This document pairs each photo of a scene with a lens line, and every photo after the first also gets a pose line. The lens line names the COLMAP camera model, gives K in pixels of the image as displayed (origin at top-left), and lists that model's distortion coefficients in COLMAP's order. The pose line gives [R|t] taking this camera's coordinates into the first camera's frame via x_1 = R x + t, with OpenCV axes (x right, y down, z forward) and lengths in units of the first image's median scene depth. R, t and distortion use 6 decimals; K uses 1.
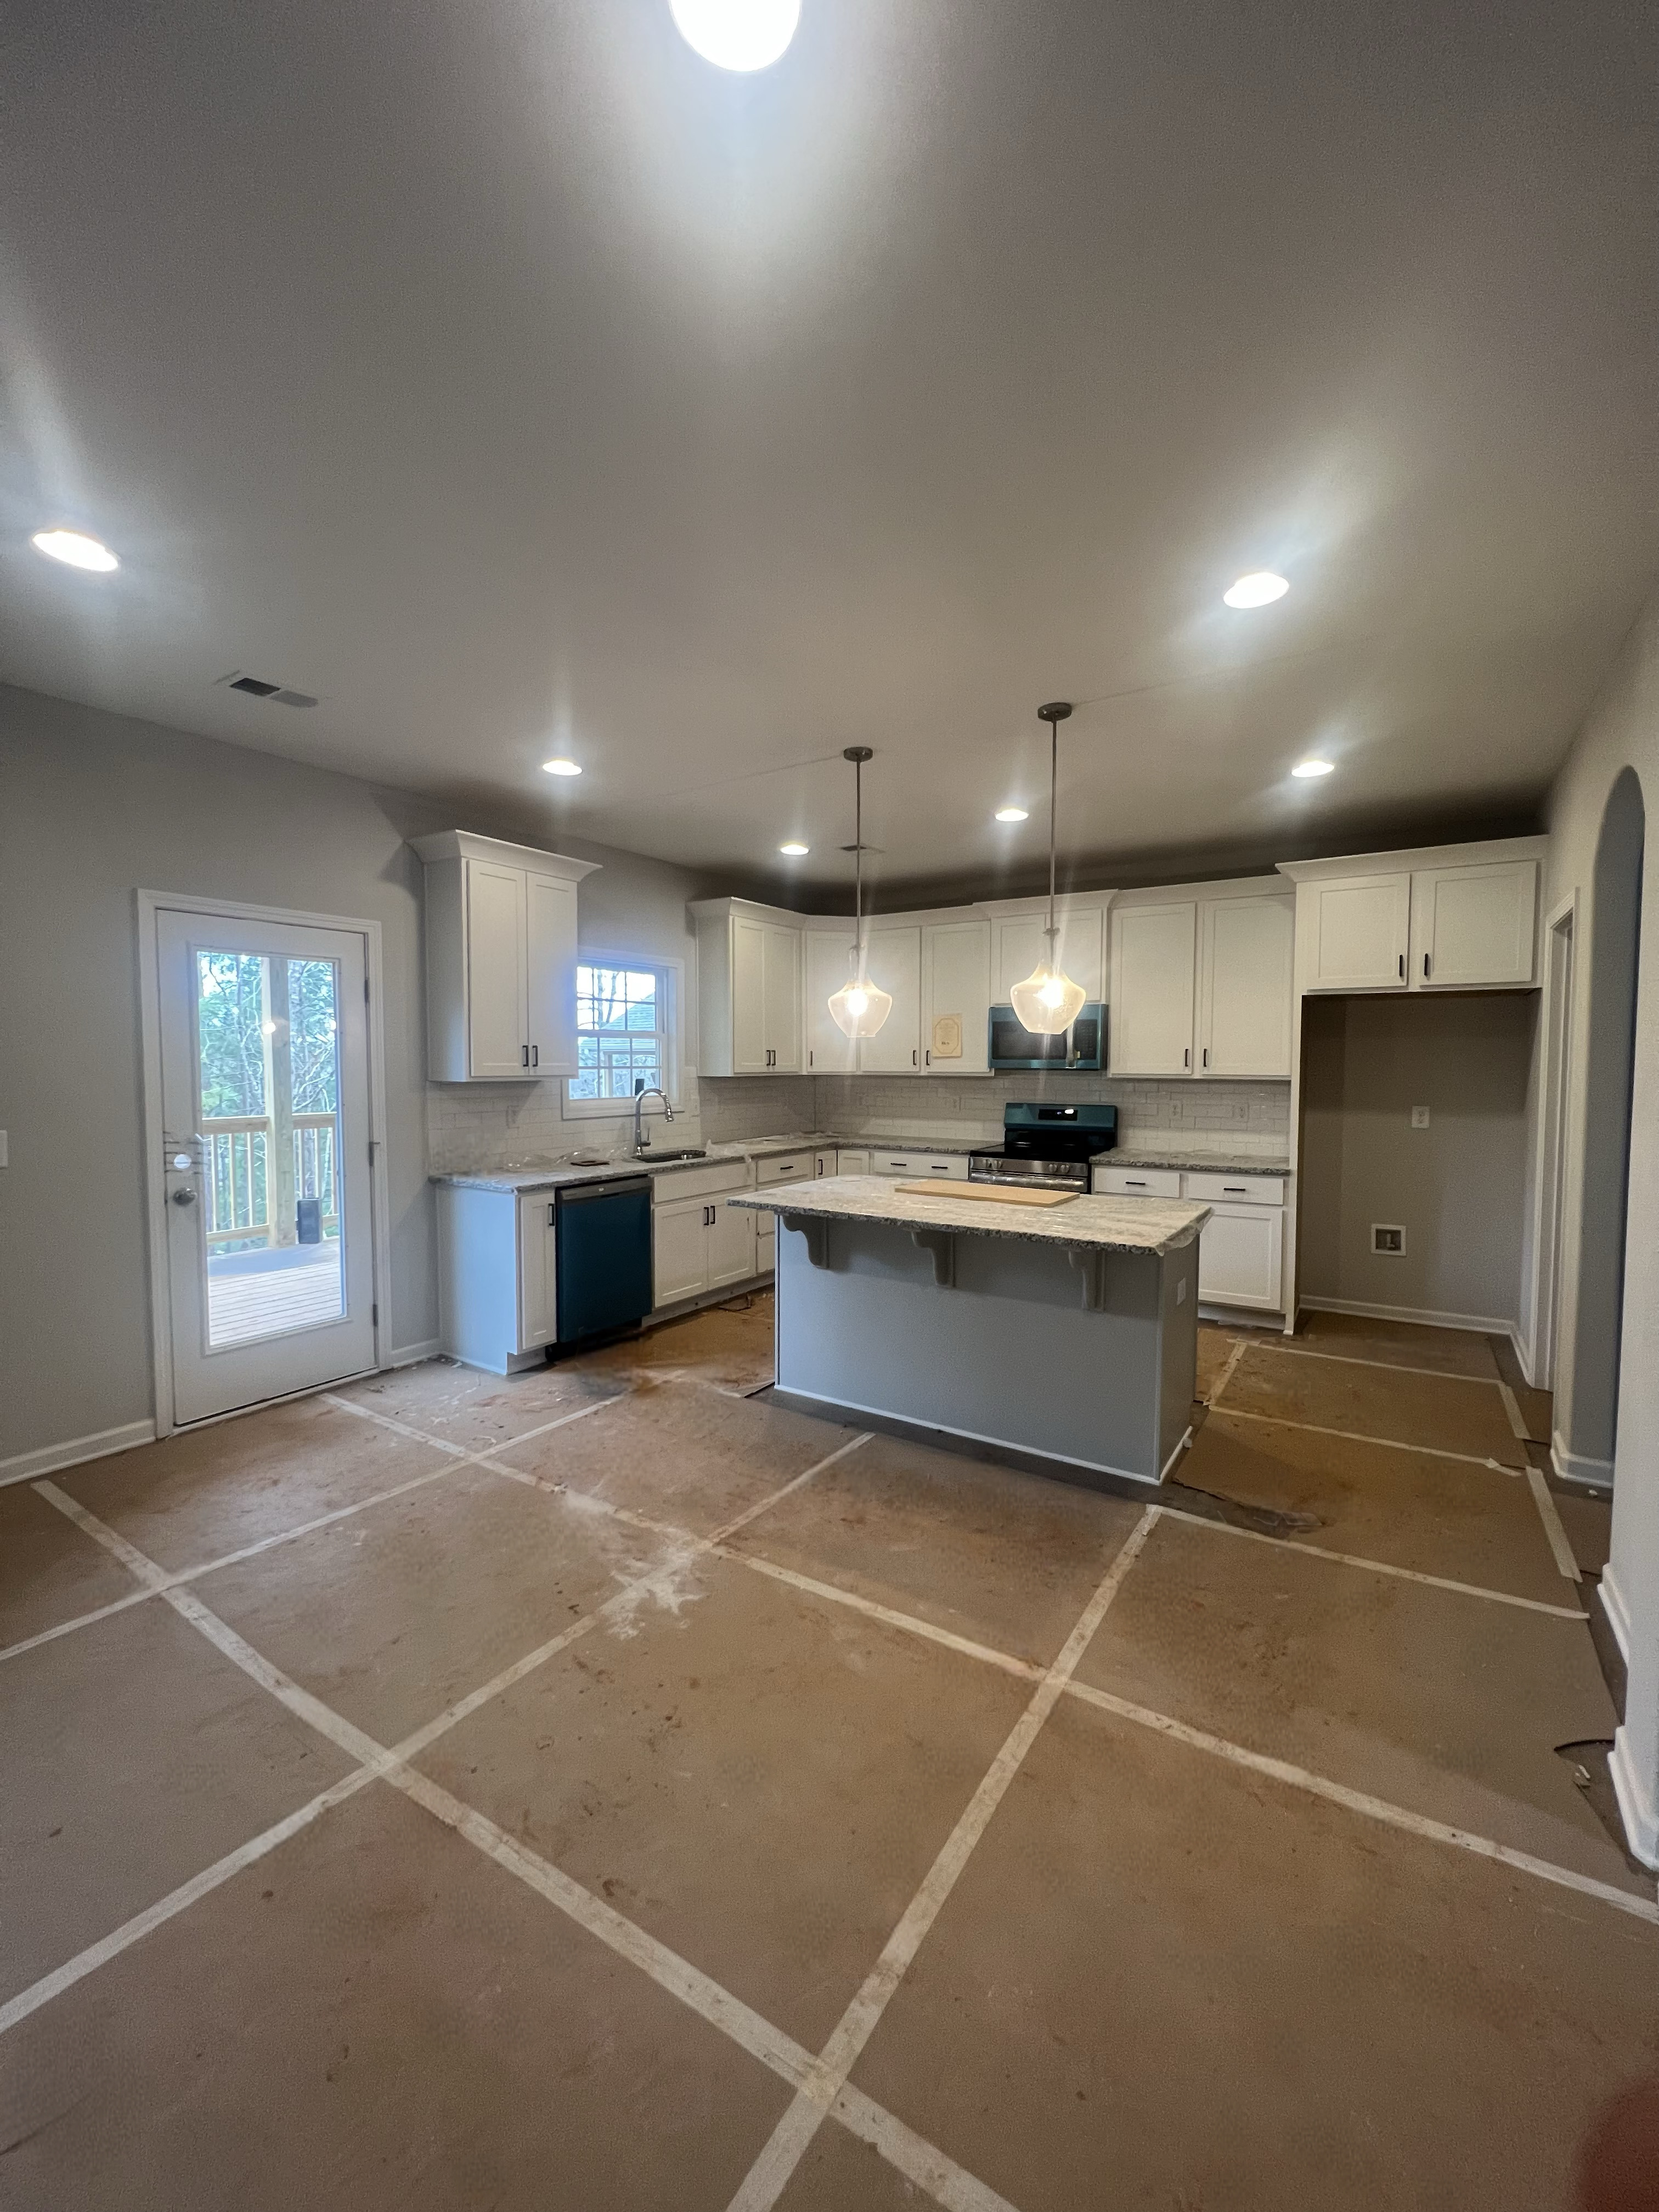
lens RADIAL K [[885.2, 0, 833.4], [0, 885.2, 1096.0], [0, 0, 1]] dist [-0.002718, -0.000121]
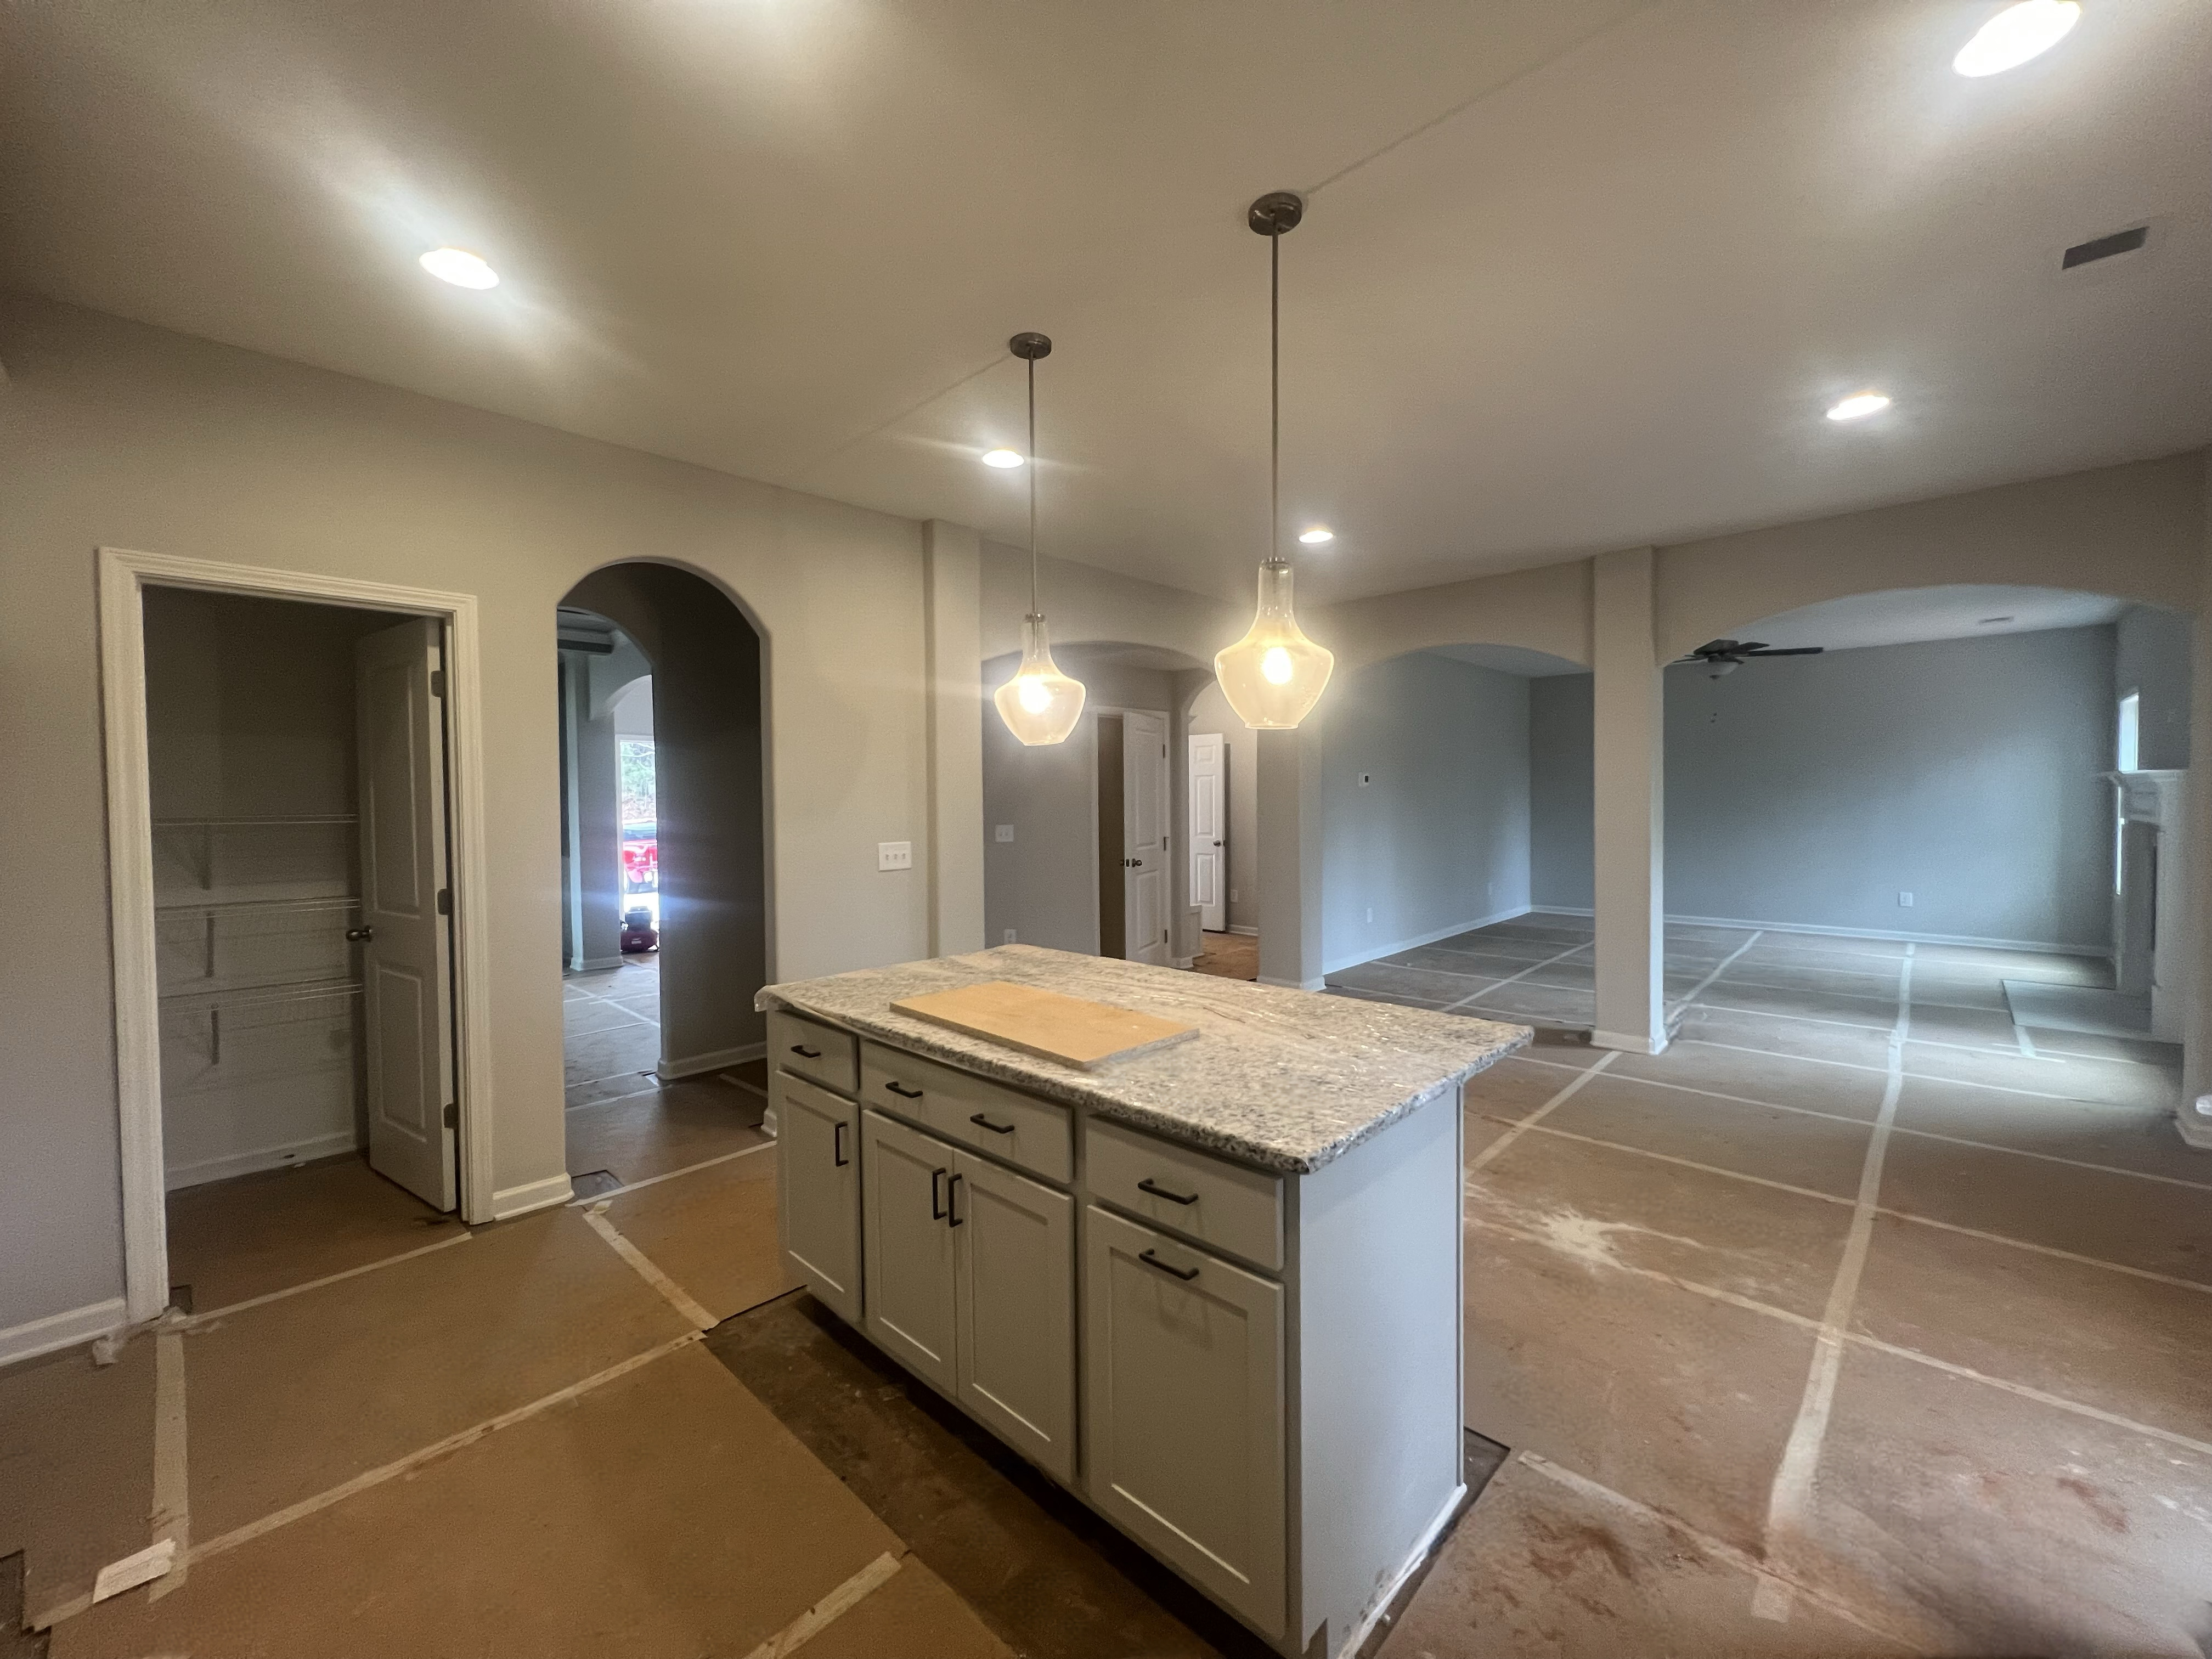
lens RADIAL K [[885.2, 0, 1098.2], [0, 885.2, 822.3], [0, 0, 1]] dist [-0.002718, -0.000121]
pose [[-0.981354, 0.001486, 0.192205, 0.034581], [0.015009, 0.997509, 0.068920, -0.051800], [-0.191624, 0.070519, -0.978932, 1.663736]]
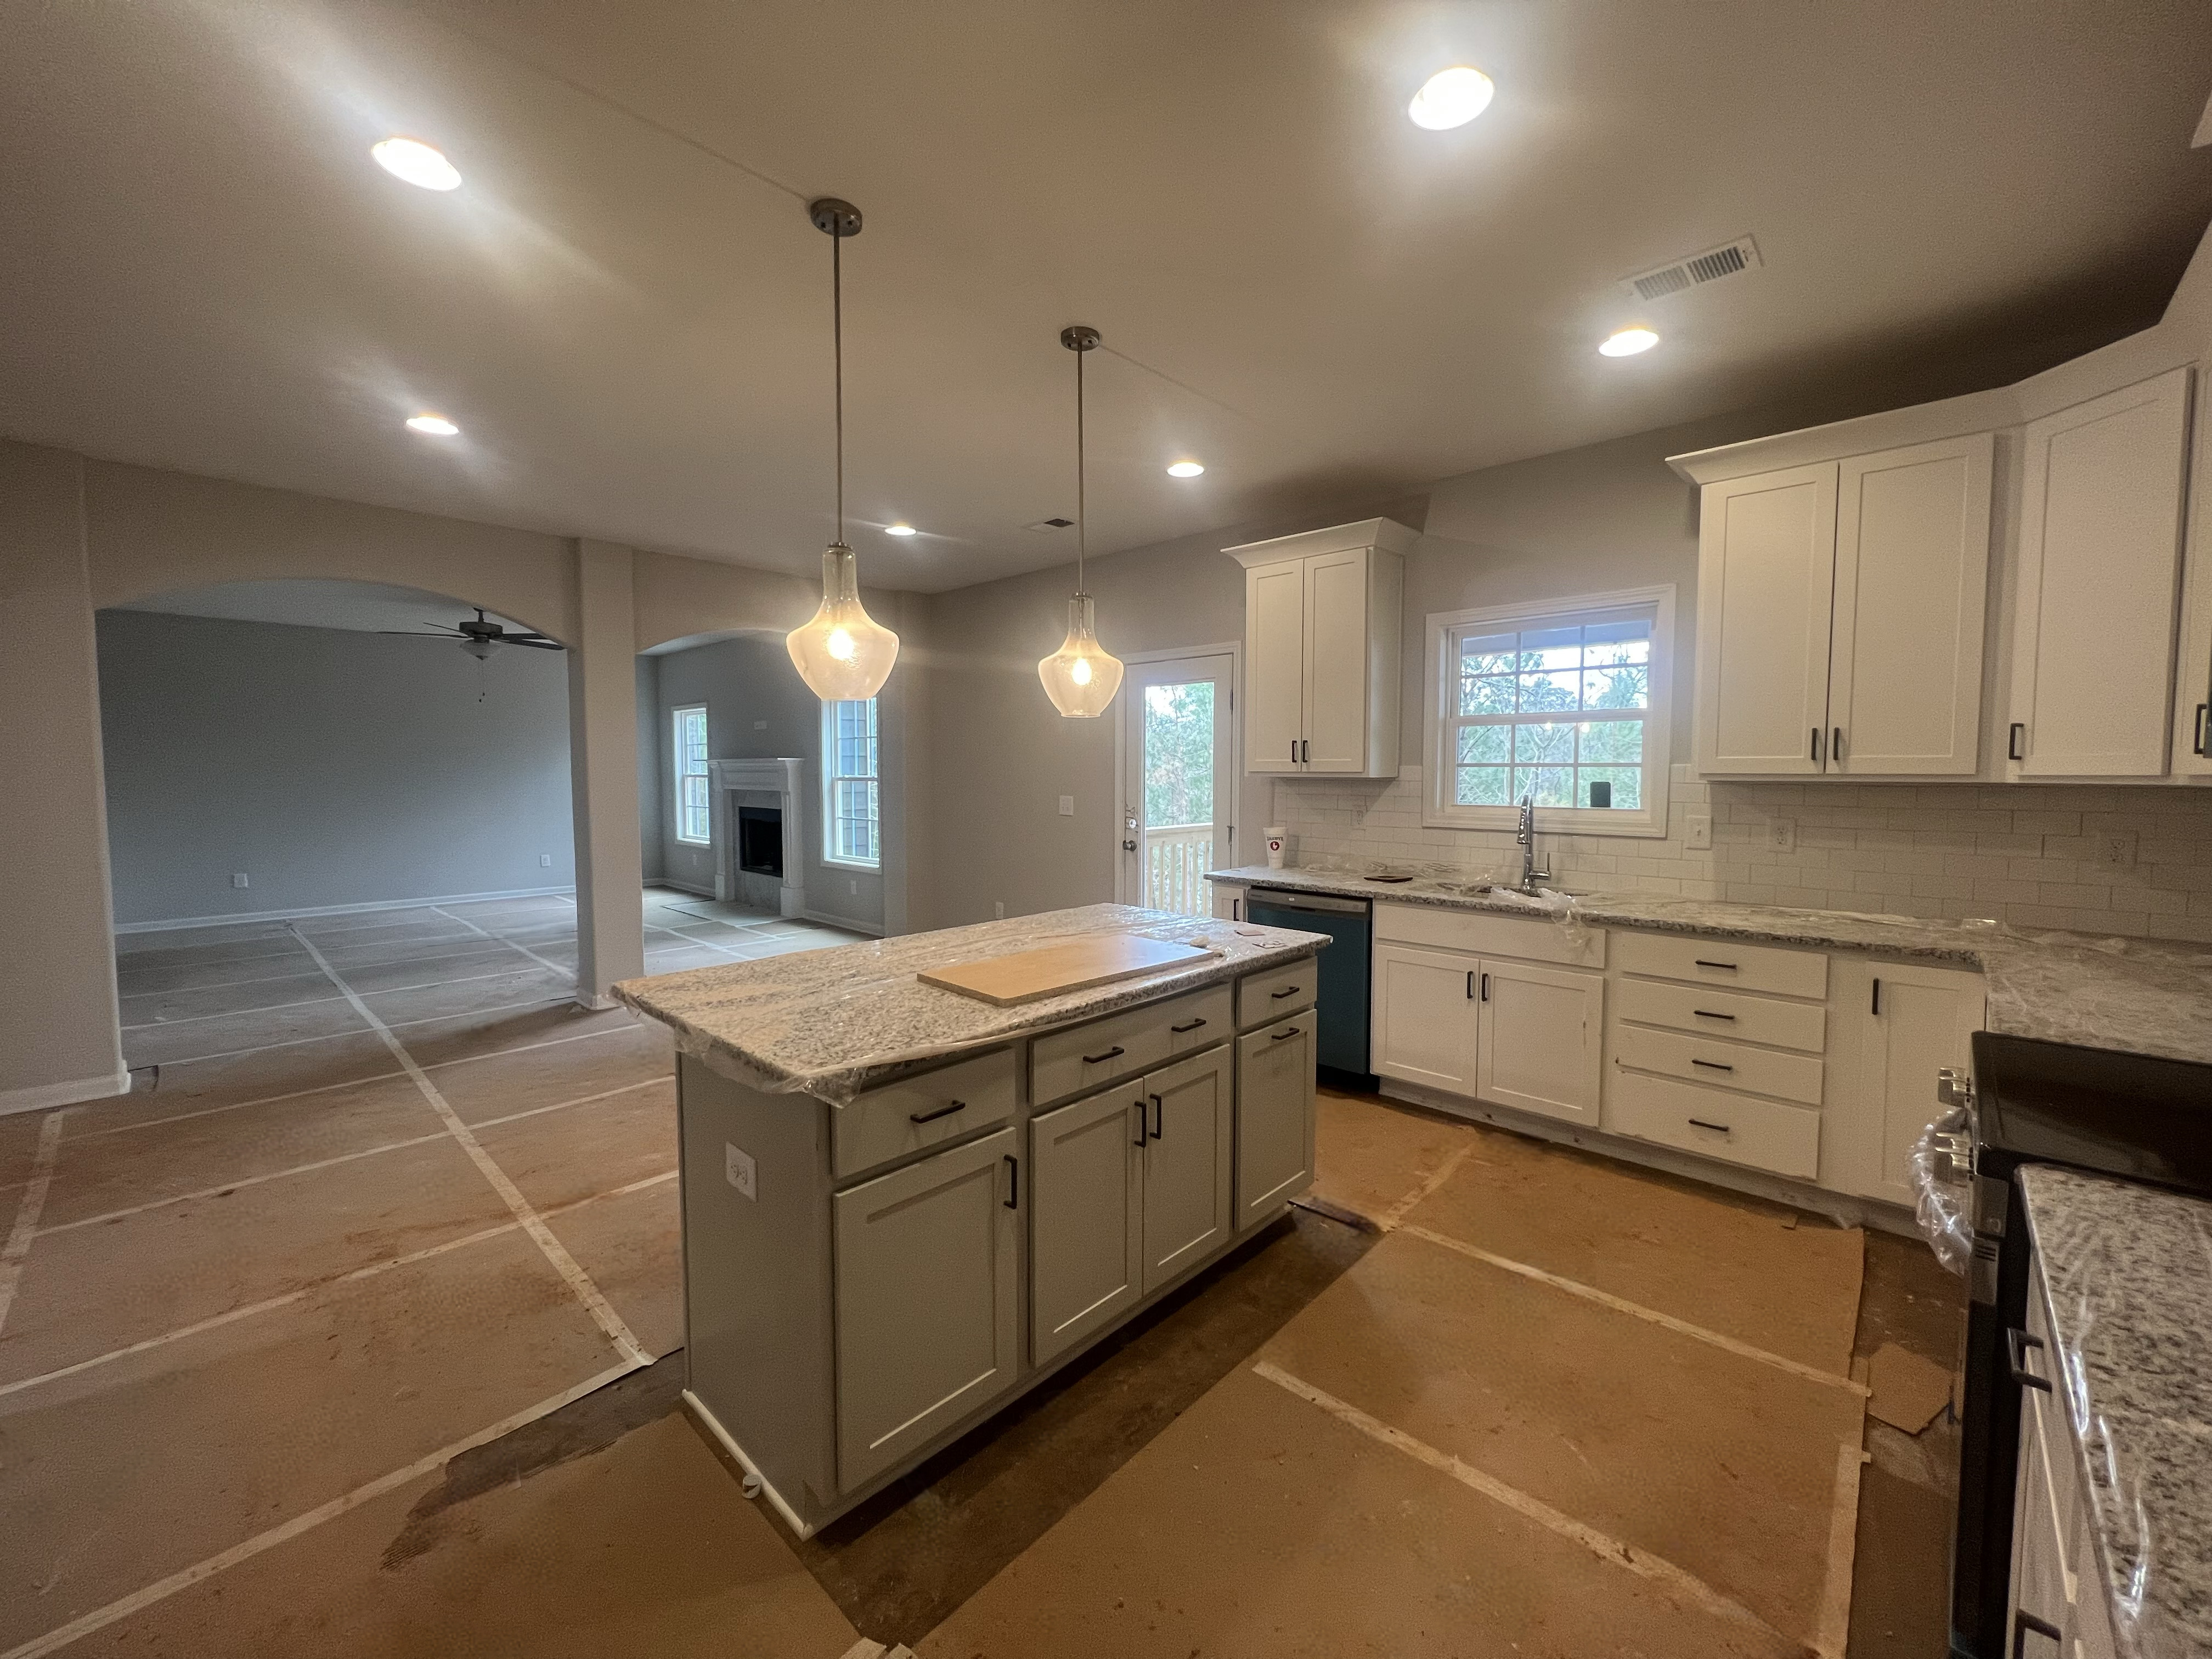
lens RADIAL K [[885.2, 0, 1107.7], [0, 885.2, 837.7], [0, 0, 1]] dist [-0.002718, -0.000121]
pose [[-0.178534, 0.072865, -0.981232, 0.811689], [-0.042688, 0.995742, 0.081710, -0.026585], [0.983007, 0.056474, -0.174663, 1.234406]]
